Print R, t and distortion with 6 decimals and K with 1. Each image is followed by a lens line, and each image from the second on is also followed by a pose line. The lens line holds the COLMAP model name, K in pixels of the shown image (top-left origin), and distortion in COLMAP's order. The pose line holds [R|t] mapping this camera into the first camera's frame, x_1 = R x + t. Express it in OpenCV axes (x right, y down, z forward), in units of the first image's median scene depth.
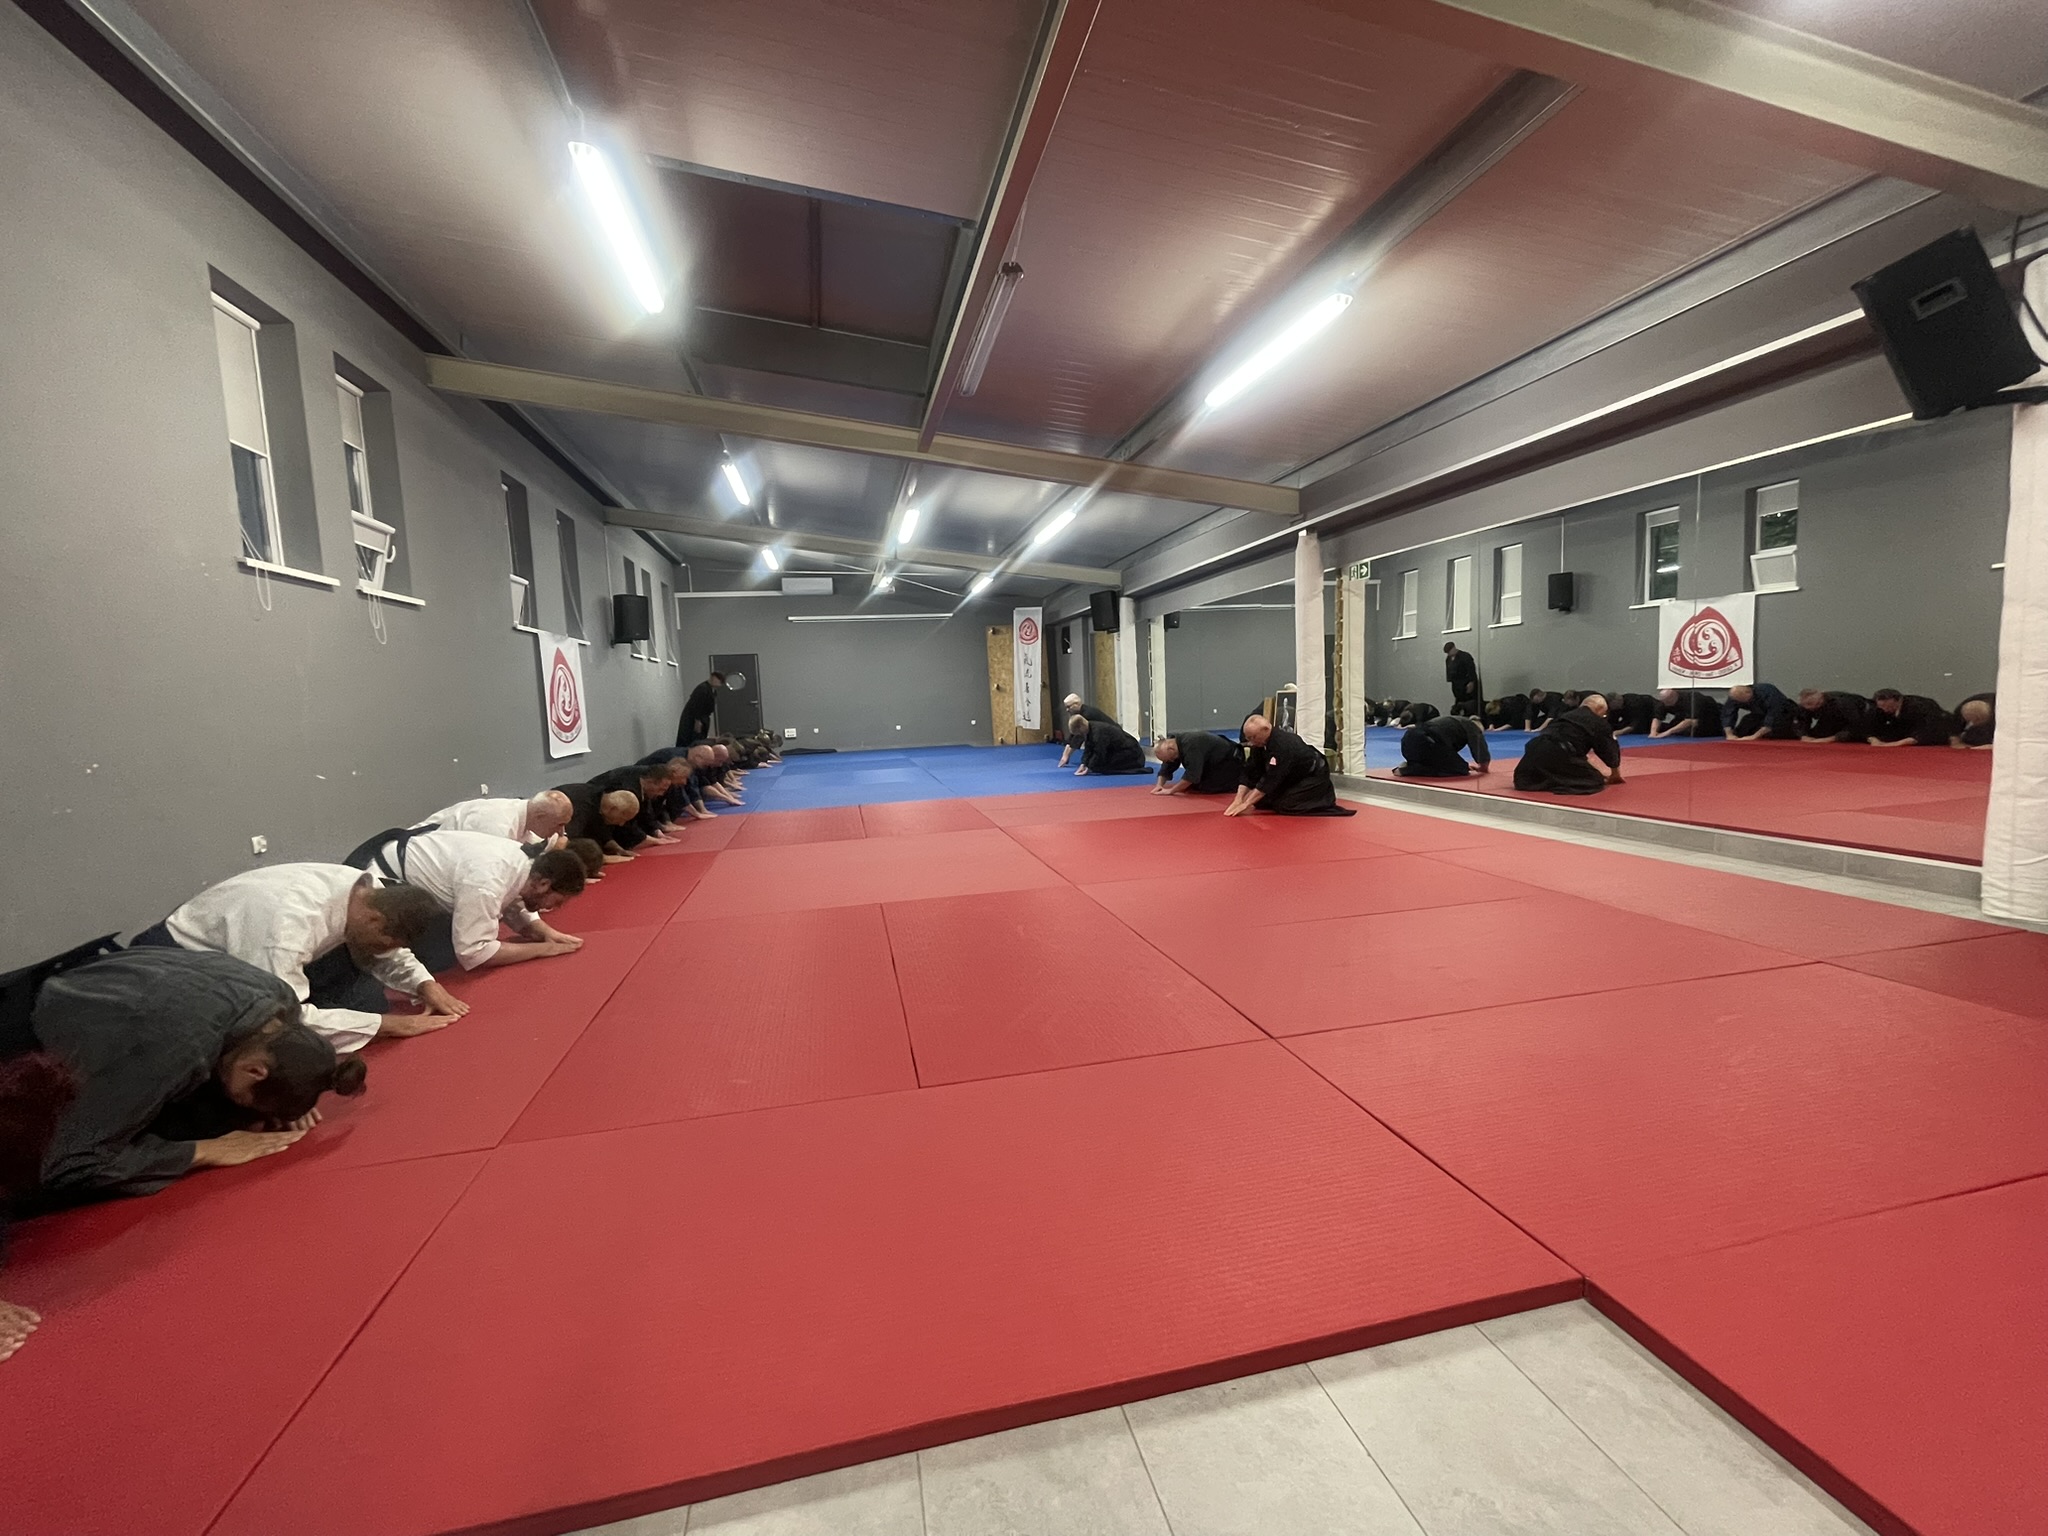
lens RADIAL K [[824.1, 0, 1001.6], [0, 824.1, 767.1], [0, 0, 1]] dist [-0.010232, -0.000288]
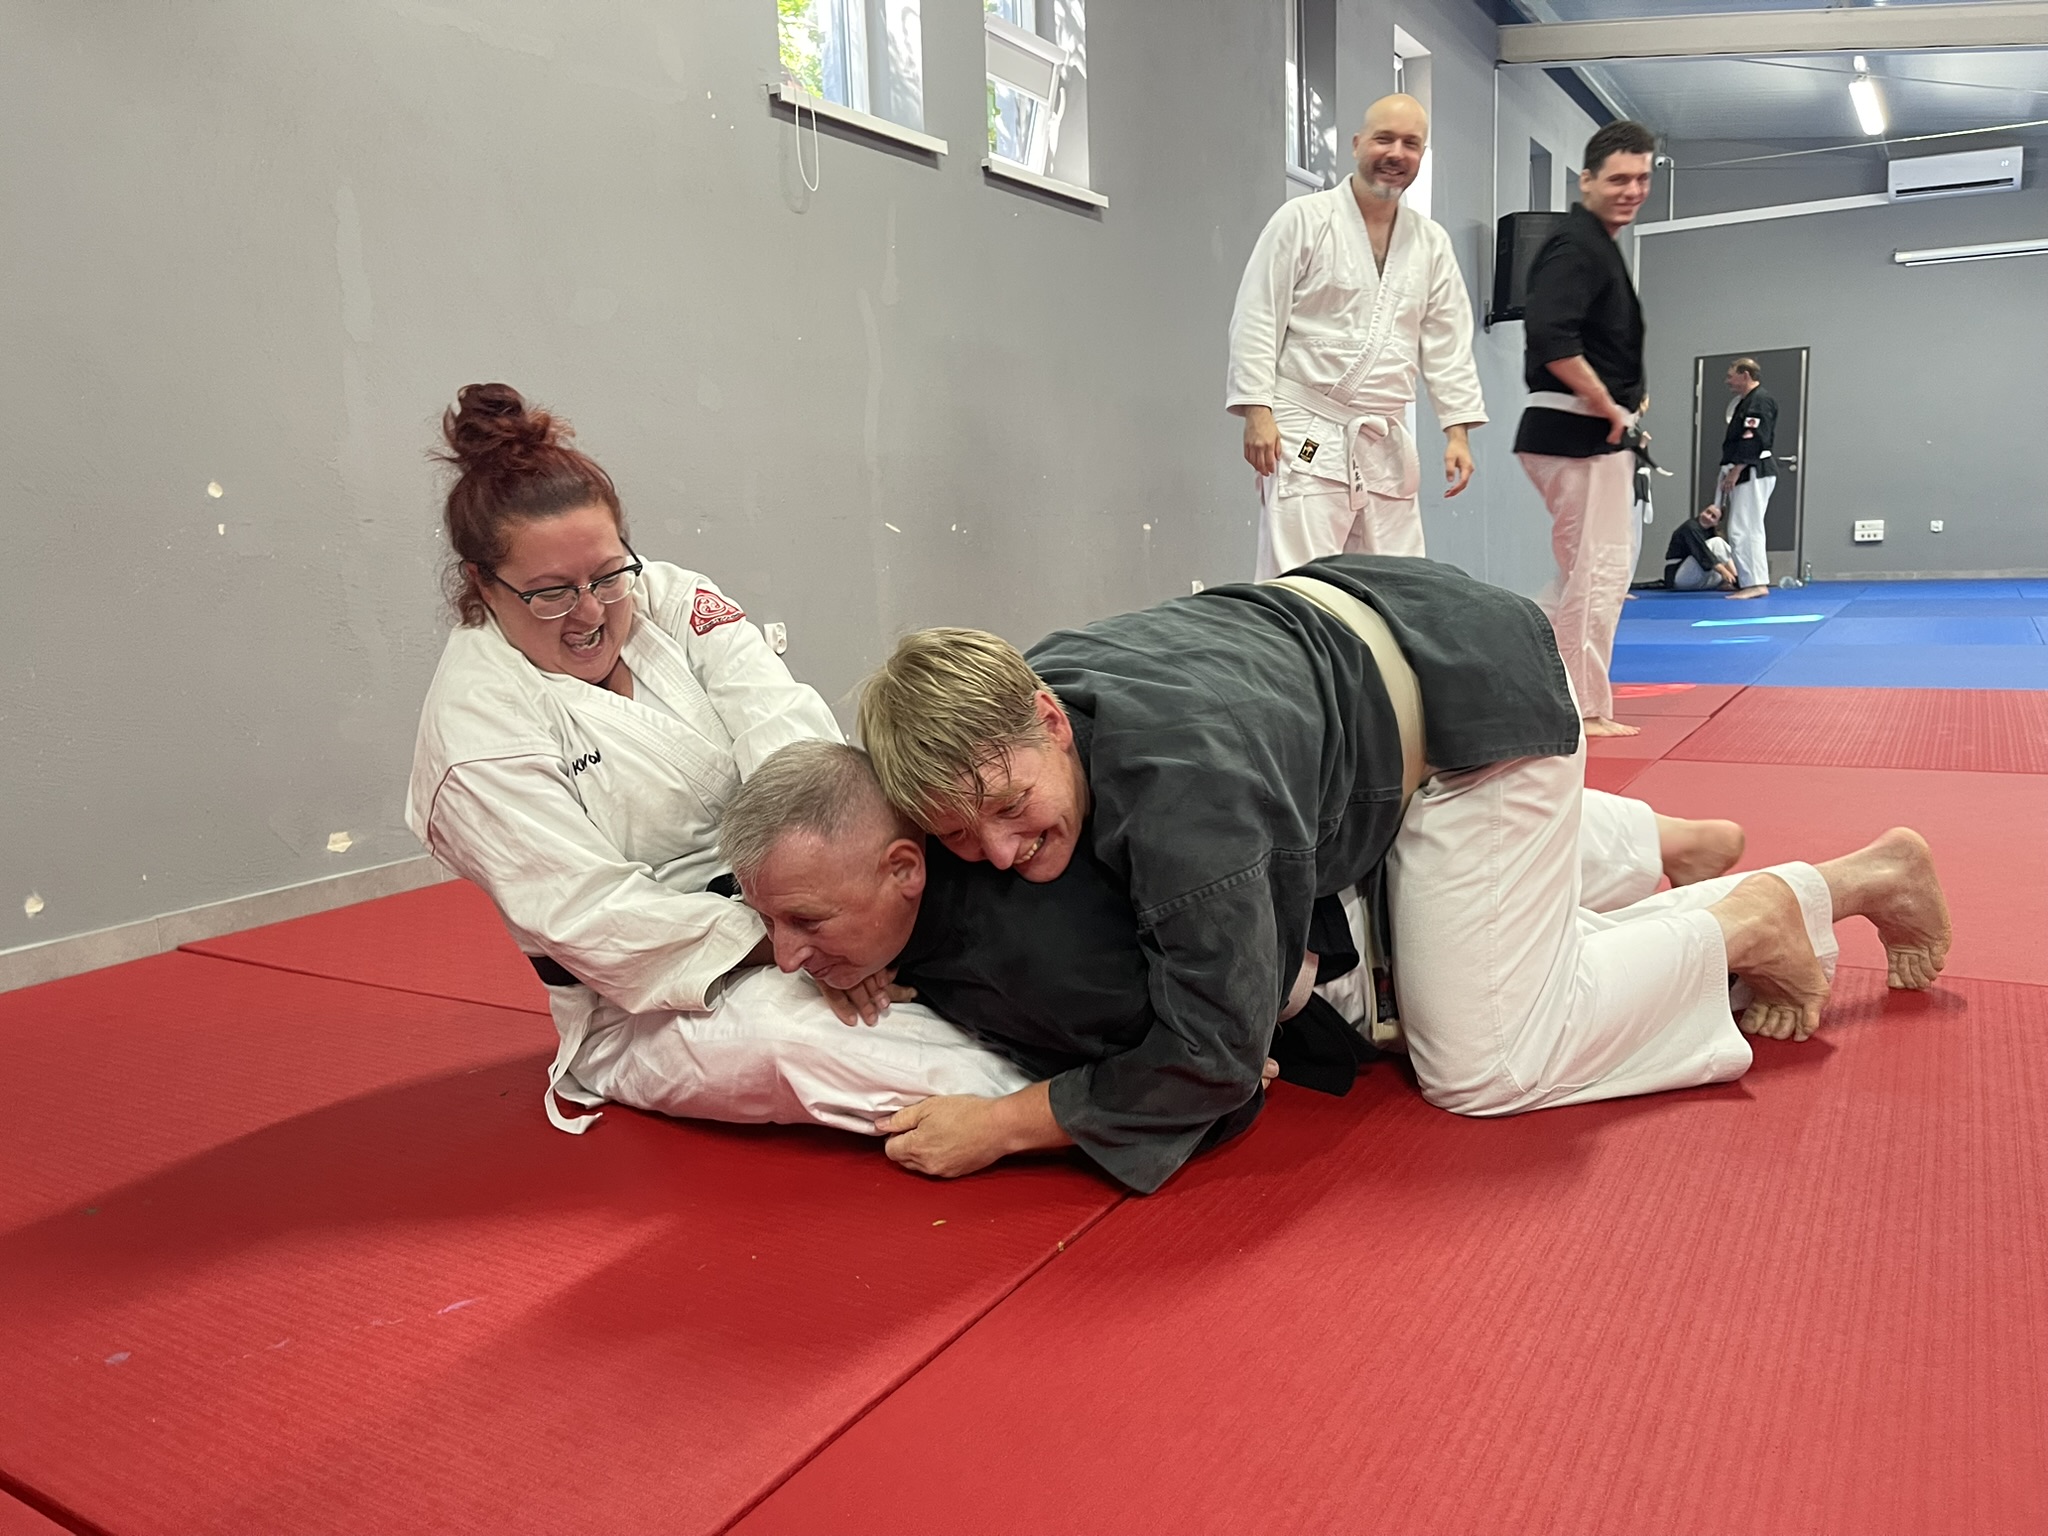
lens RADIAL K [[1546.5, 0, 1028.1], [0, 1546.5, 778.1], [0, 0, 1]] dist [0.042690, -0.060253]
pose [[0.739678, 0.120204, -0.662139, -0.077972], [-0.054065, 0.991352, 0.119574, 0.043552], [0.670786, -0.052648, 0.739780, 0.277922]]
